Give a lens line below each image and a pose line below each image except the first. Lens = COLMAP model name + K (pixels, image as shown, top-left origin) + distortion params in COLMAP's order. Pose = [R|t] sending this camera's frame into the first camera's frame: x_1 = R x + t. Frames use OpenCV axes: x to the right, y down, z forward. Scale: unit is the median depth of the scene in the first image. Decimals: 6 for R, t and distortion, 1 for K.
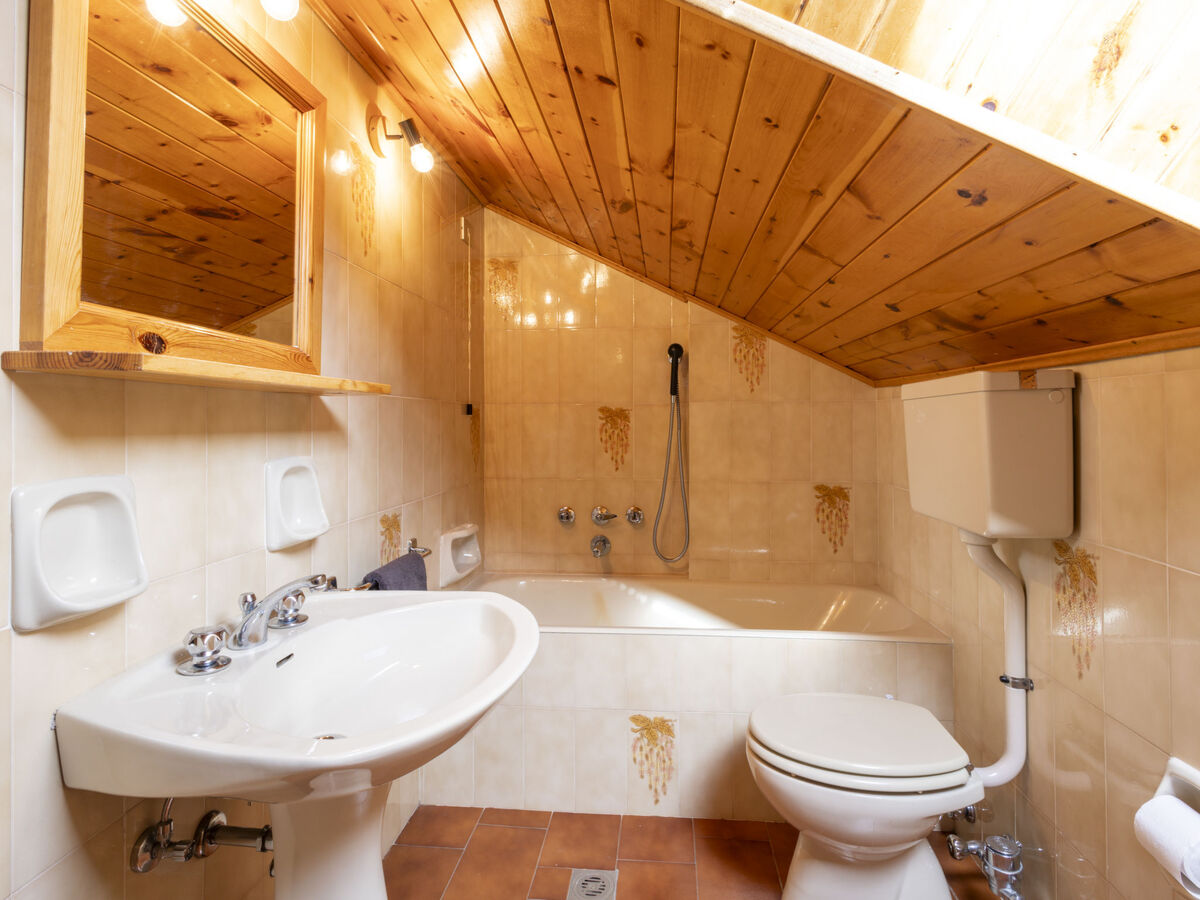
lens RADIAL K [[641.4, 0, 612.0], [0, 641.4, 419.2], [0, 0, 1]] dist [0.001047, 0.000047]
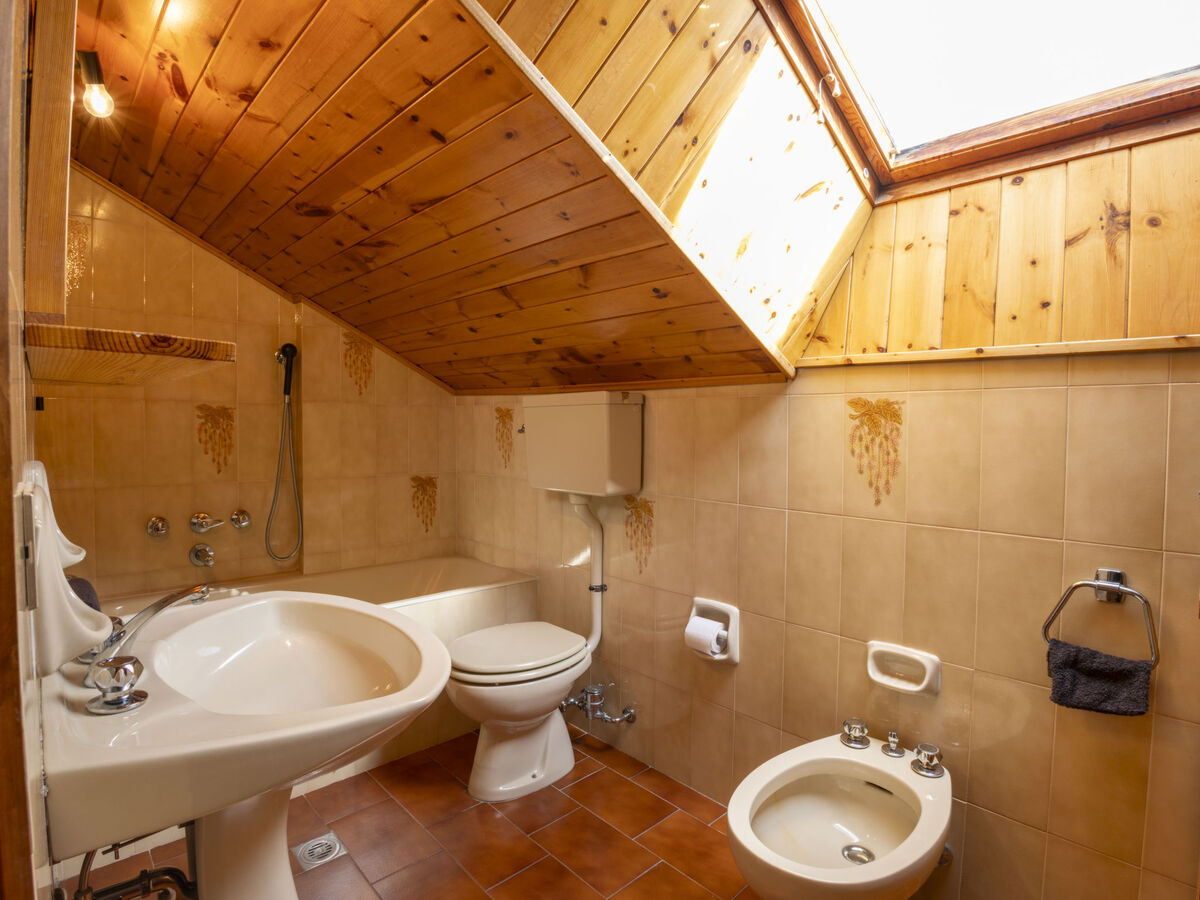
lens RADIAL K [[616.4, 0, 600.0], [0, 616.4, 450.0], [0, 0, 1]] dist [-0.053548, 0.000259]
pose [[0.664914, -0.023074, 0.746563, -0.450293], [-0.011578, 0.999084, 0.041190, 0.005788], [-0.746830, -0.036031, 0.664038, 0.000978]]
